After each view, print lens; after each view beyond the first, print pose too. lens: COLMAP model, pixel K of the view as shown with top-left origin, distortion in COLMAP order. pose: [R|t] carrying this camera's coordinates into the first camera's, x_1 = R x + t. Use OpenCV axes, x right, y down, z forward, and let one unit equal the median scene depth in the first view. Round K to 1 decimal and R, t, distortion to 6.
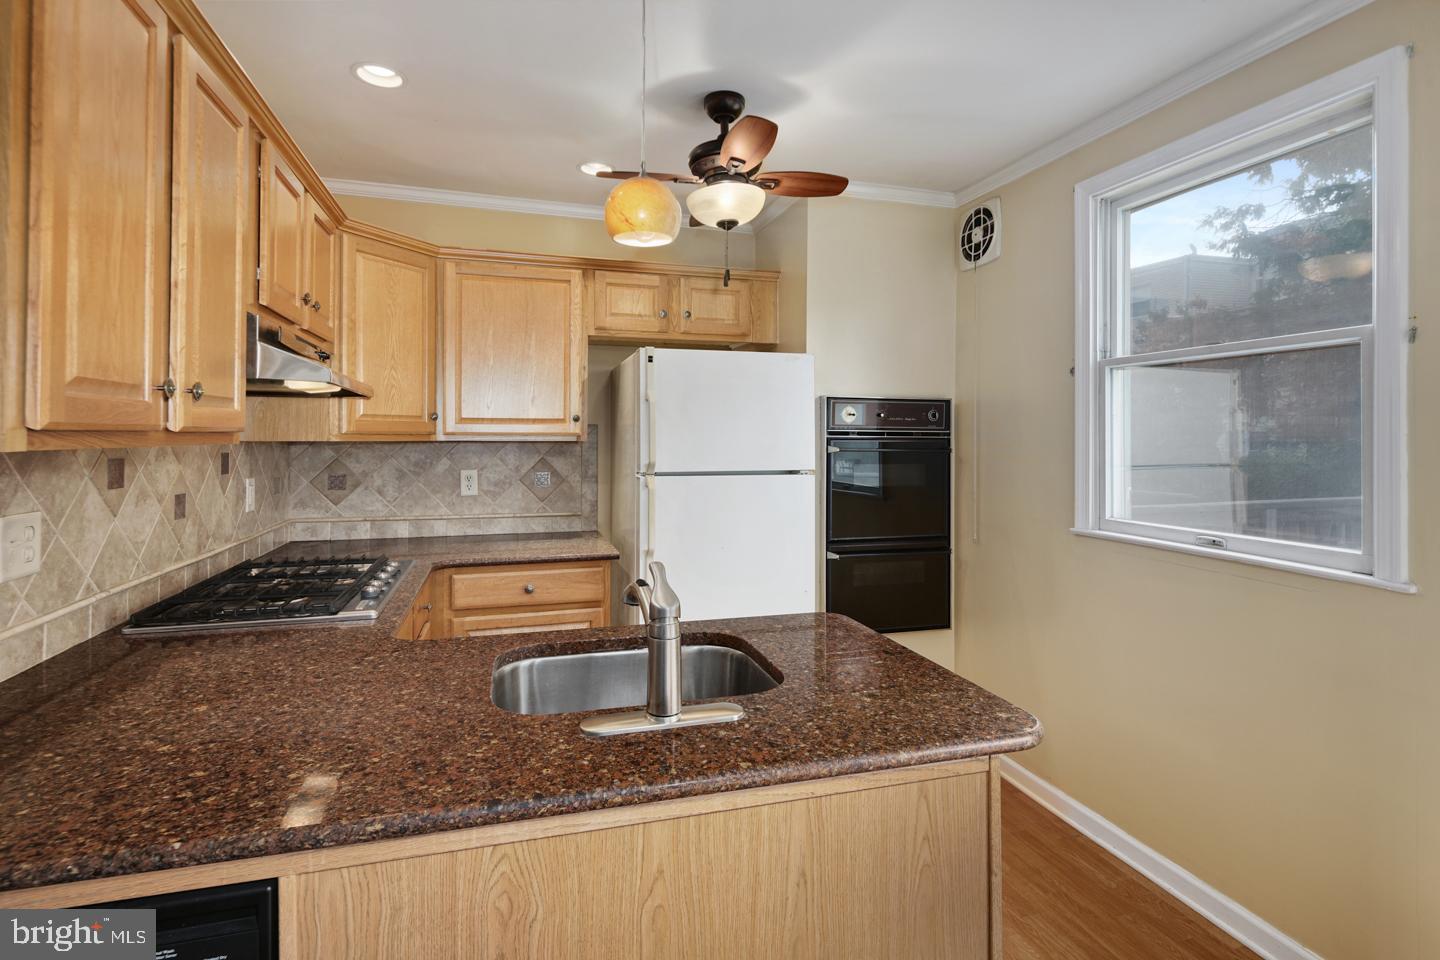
lens RADIAL K [[694.0, 0, 705.2], [0, 694.0, 431.7], [0, 0, 1]] dist [0.001899, -0.001442]
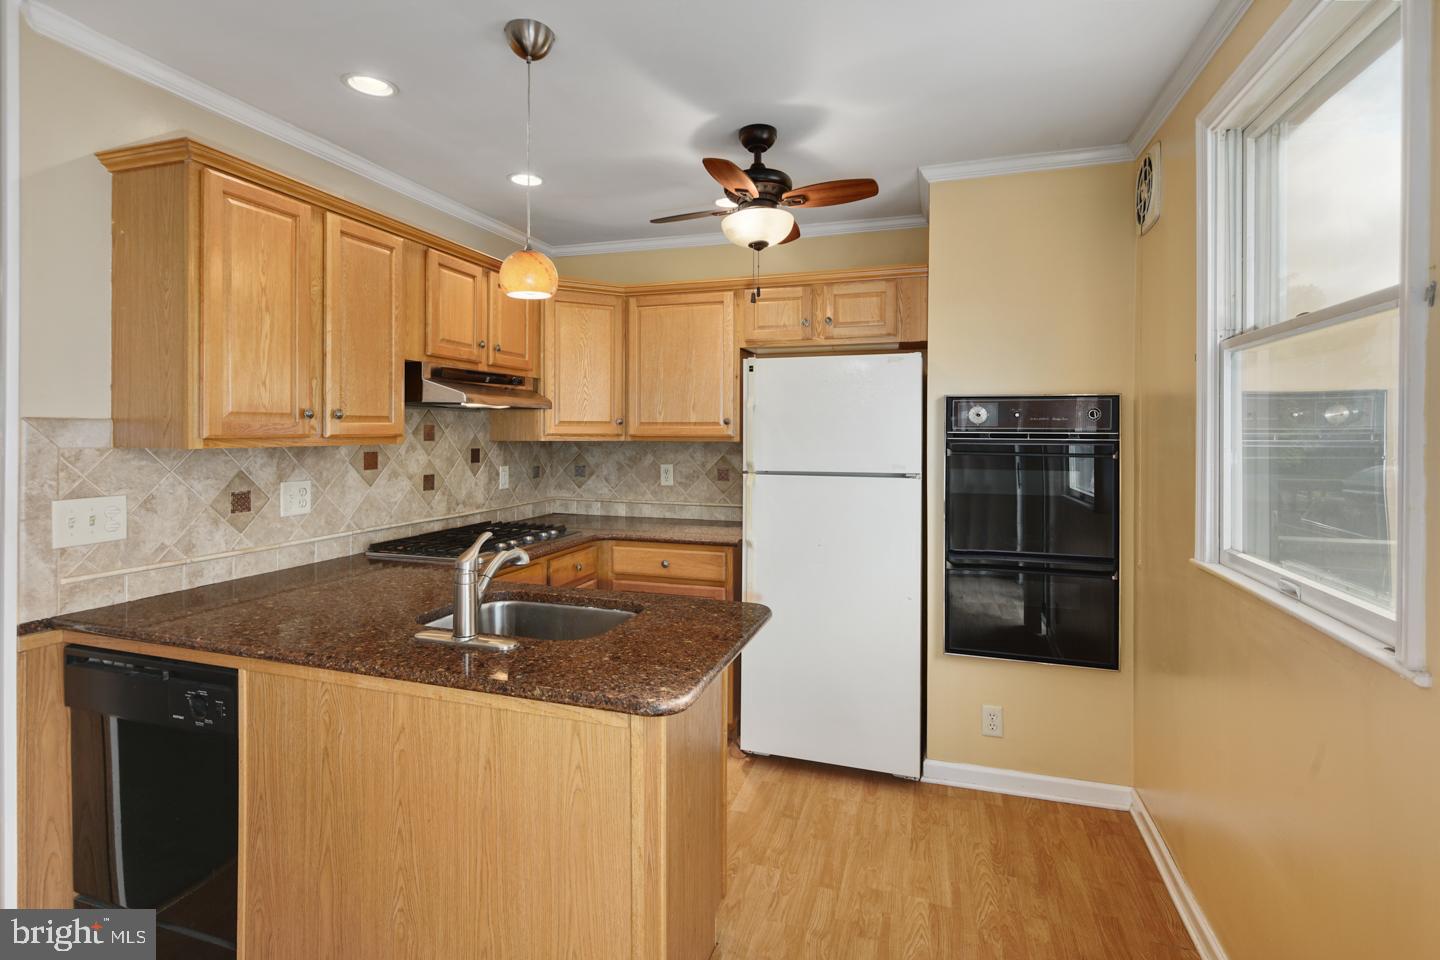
lens RADIAL K [[694.0, 0, 705.2], [0, 694.0, 431.7], [0, 0, 1]] dist [0.001899, -0.001442]
pose [[0.824385, -0.000833, -0.566029, 0.446061], [0.003880, 0.999984, 0.004179, -0.008120], [0.566016, -0.005642, 0.824375, 0.038517]]
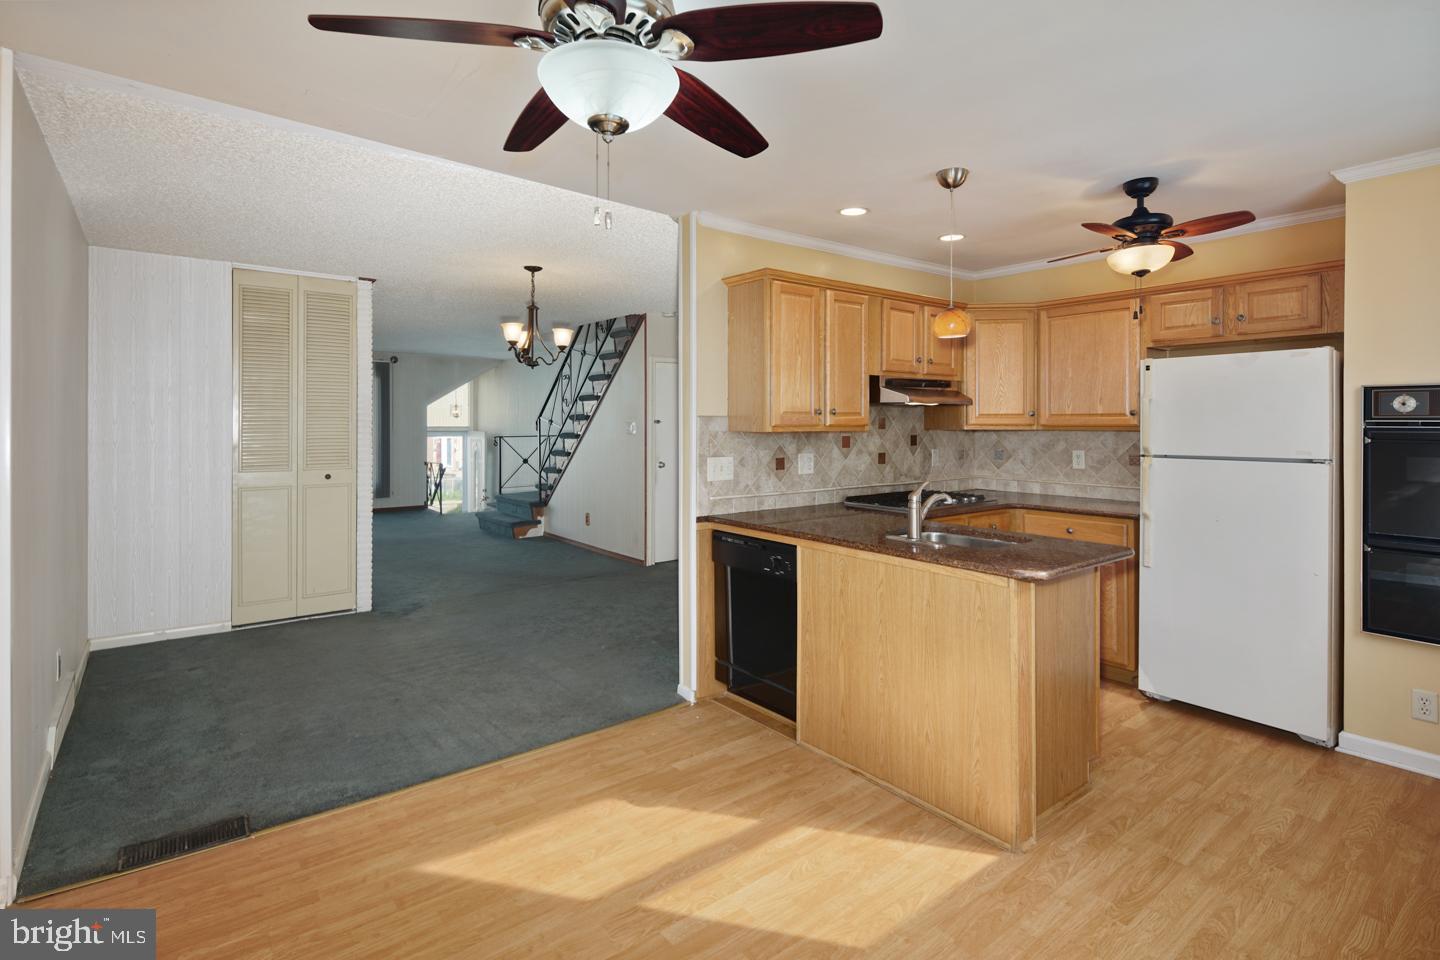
lens RADIAL K [[696.9, 0, 708.6], [0, 696.9, 424.1], [0, 0, 1]] dist [0.014248, -0.008850]
pose [[0.366183, -0.002610, -0.930539, 0.772183], [0.008735, 0.999962, 0.000632, -0.006205], [0.930502, -0.008359, 0.366191, -0.233316]]
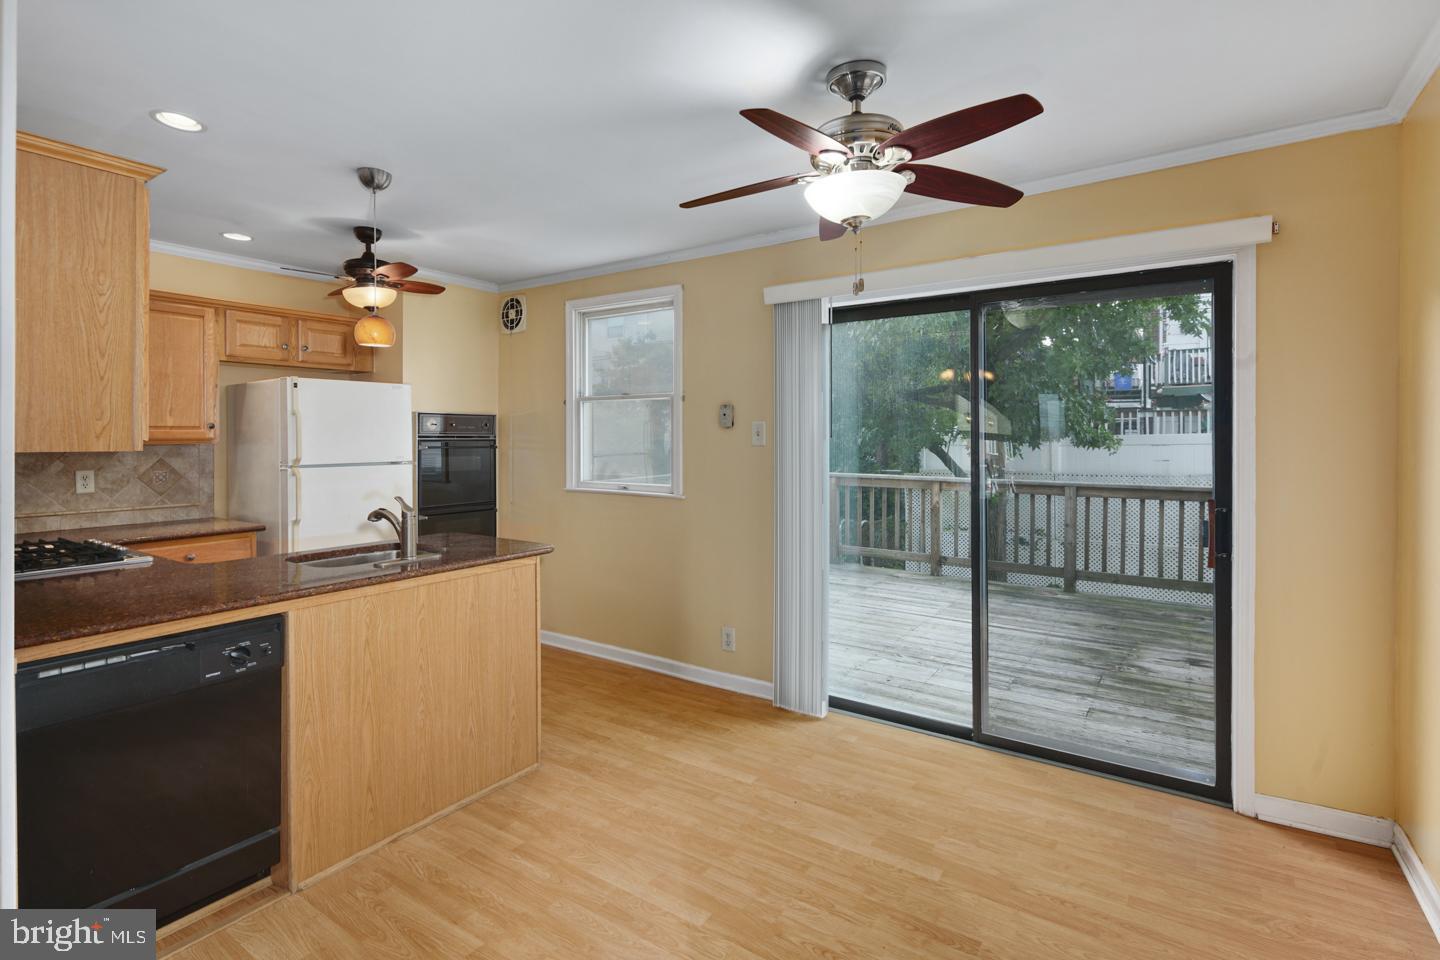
lens RADIAL K [[700.6, 0, 703.4], [0, 700.6, 431.3], [0, 0, 1]] dist [0.000299, -0.000911]
pose [[0.778134, -0.001295, 0.628097, -0.300700], [0.000587, 0.999999, 0.001335, -0.011032], [-0.628098, -0.000671, 0.778134, -0.578580]]
